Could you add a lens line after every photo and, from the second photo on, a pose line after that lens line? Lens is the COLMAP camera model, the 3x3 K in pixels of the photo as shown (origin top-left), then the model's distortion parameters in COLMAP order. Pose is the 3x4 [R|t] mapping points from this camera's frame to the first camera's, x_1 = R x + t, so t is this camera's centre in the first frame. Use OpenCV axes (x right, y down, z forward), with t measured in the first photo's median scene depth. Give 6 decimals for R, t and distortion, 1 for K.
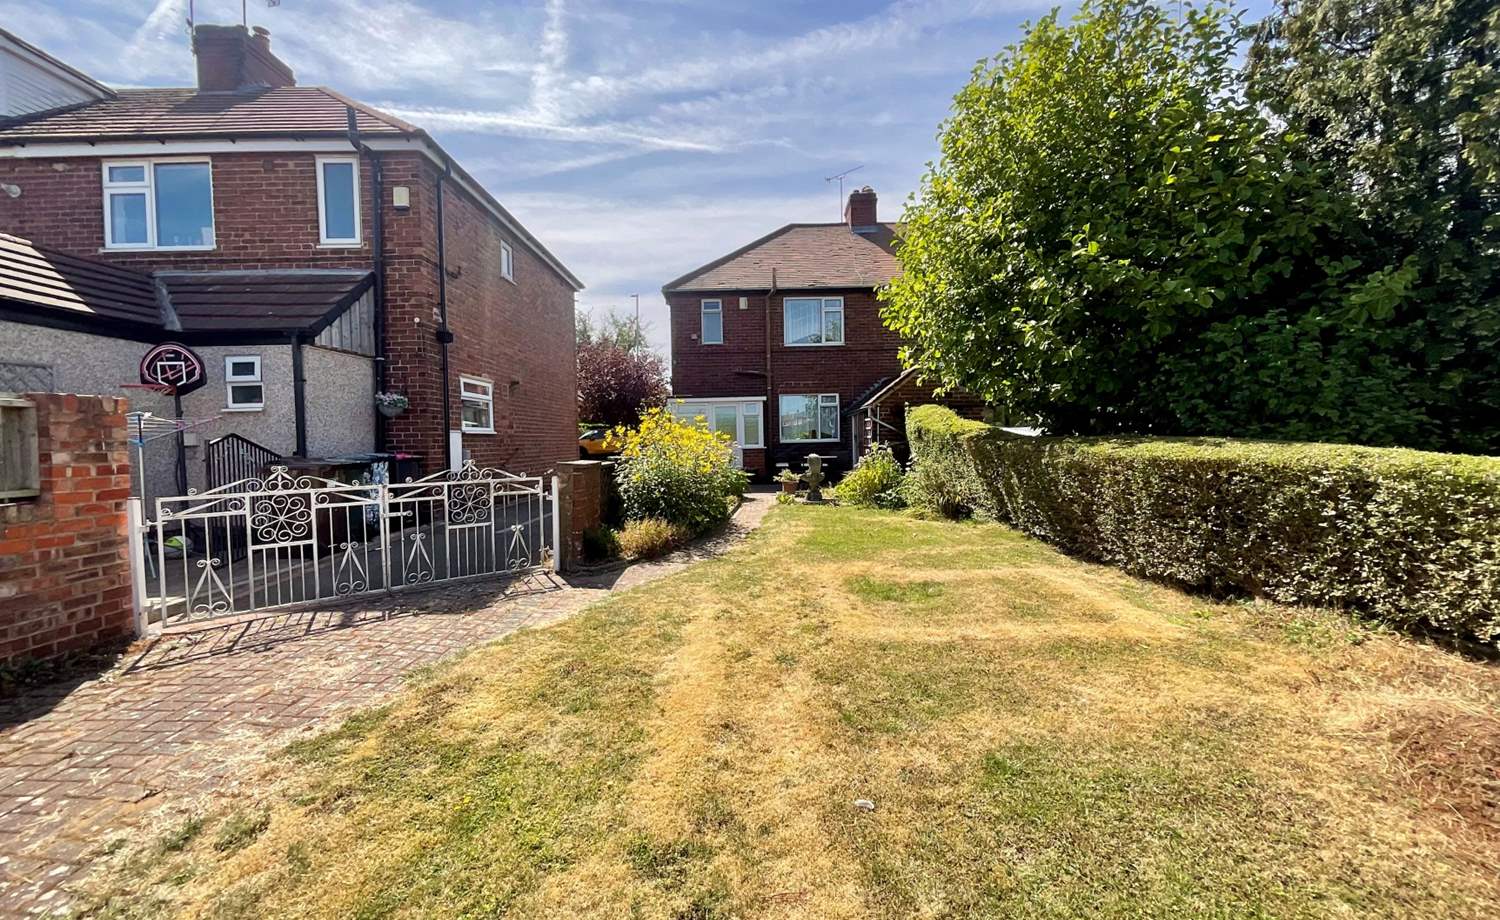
lens RADIAL K [[608.3, 0, 749.3], [0, 608.3, 464.4], [0, 0, 1]] dist [-0.001077, 0.000534]
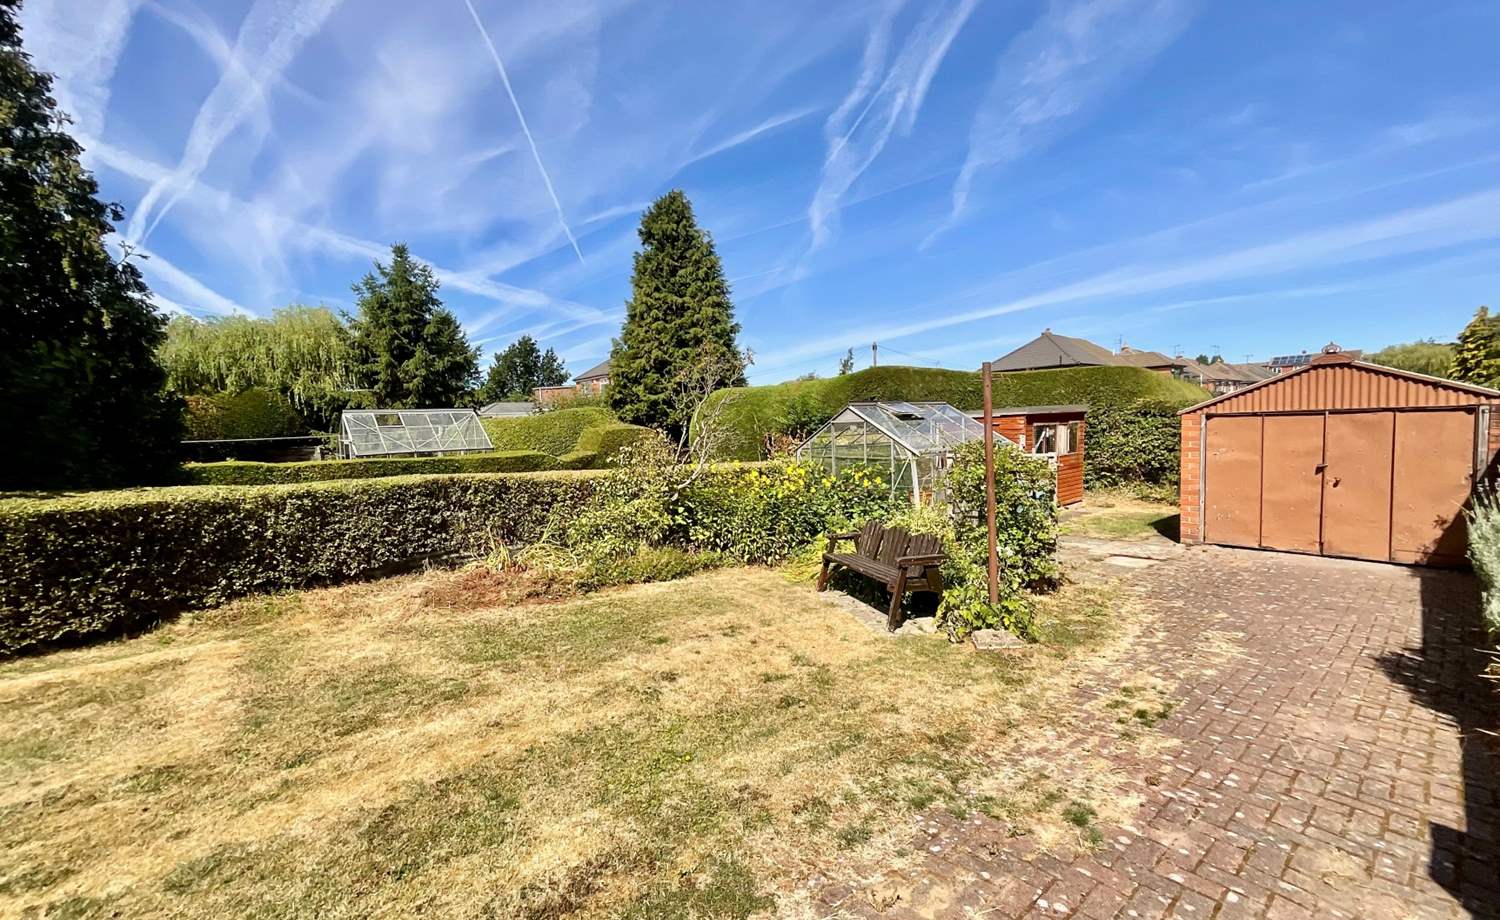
lens RADIAL K [[607.3, 0, 750.0], [0, 607.3, 460.0], [0, 0, 1]] dist [0.006324, -0.004098]
pose [[-0.654502, 0.001999, 0.756058, -0.569290], [0.082975, 0.994146, 0.069200, -0.052053], [-0.751494, 0.108025, -0.650836, 0.617368]]
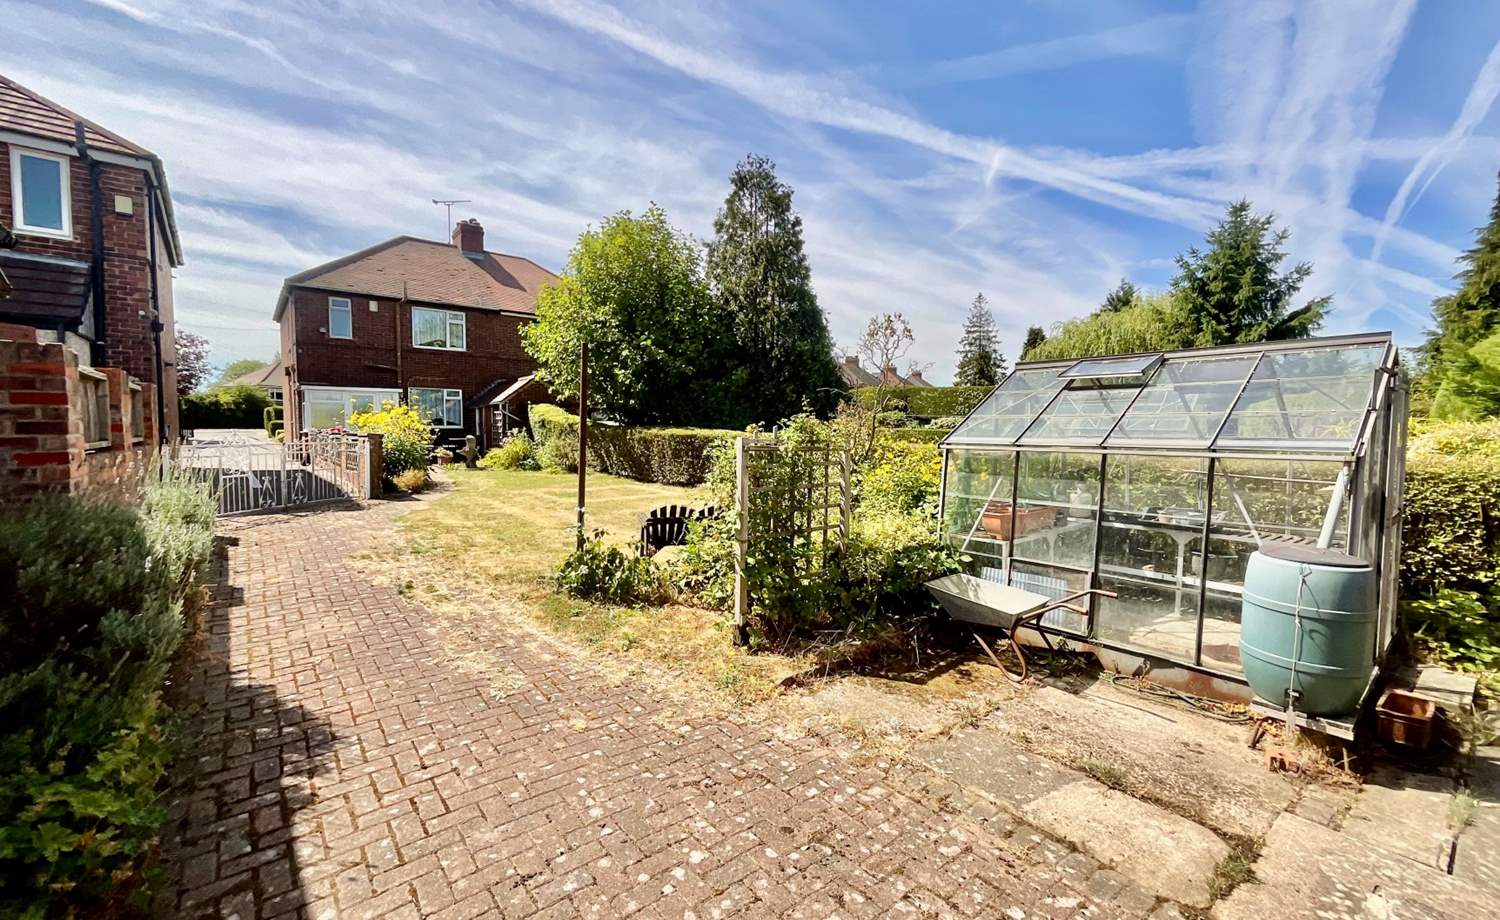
lens RADIAL K [[607.3, 0, 750.0], [0, 607.3, 460.0], [0, 0, 1]] dist [0.006324, -0.004098]
pose [[0.761858, -0.010062, 0.647666, -0.557836], [0.008161, 0.999949, 0.005934, 0.065094], [-0.647693, 0.000764, 0.761901, -0.874428]]
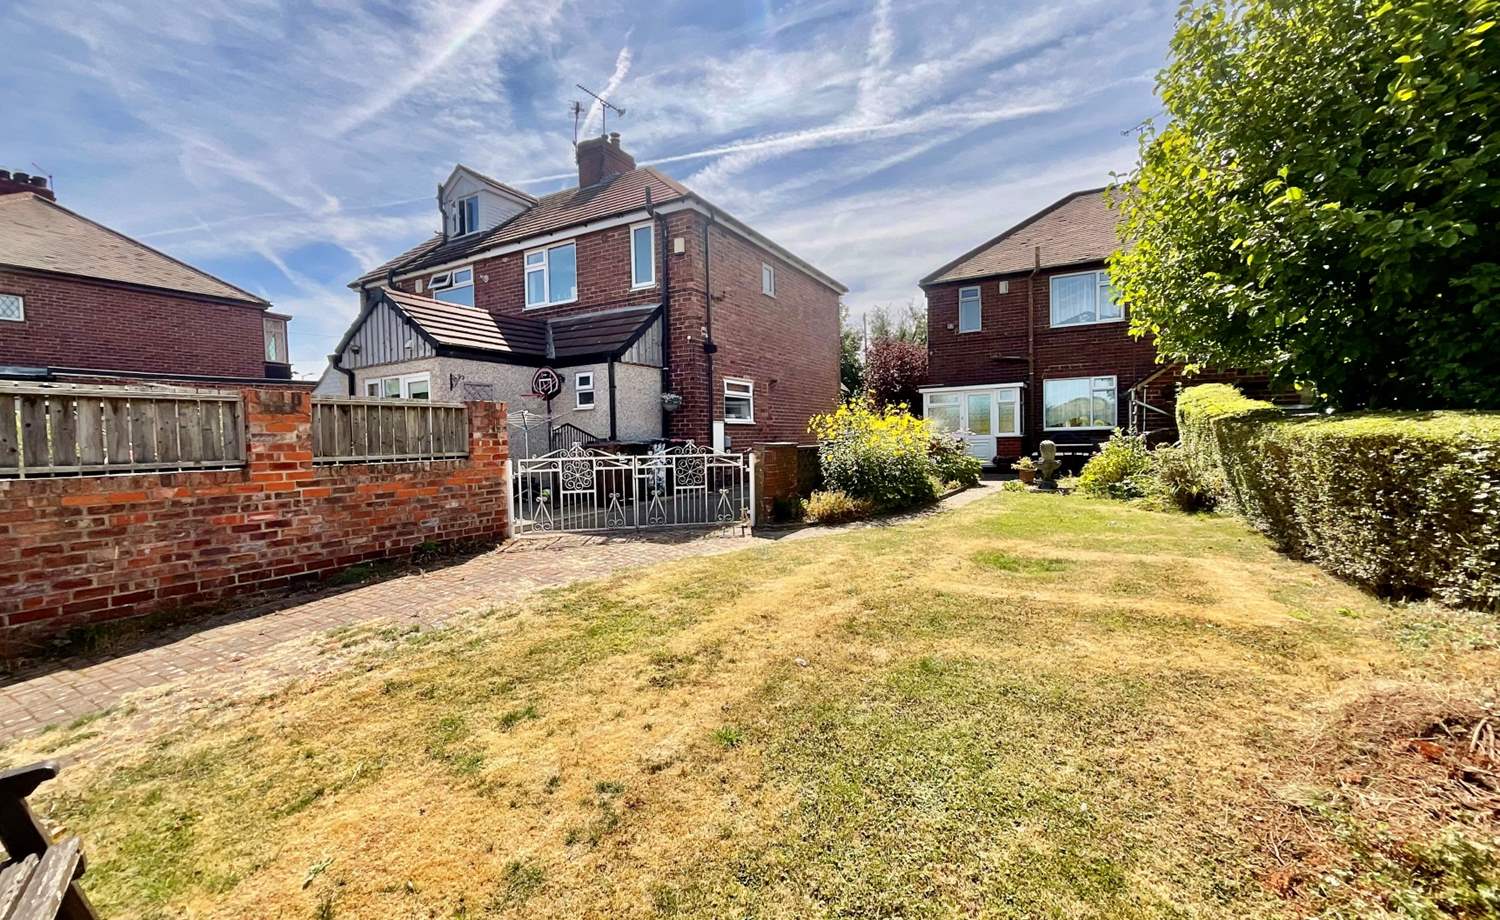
lens RADIAL K [[606.1, 0, 747.8], [0, 606.1, 467.3], [0, 0, 1]] dist [-0.000999, 0.000011]
pose [[0.873511, 0.021755, -0.486317, 0.284496], [-0.013833, 0.999707, 0.019875, 0.022722], [0.486607, -0.010633, 0.873556, -0.122332]]
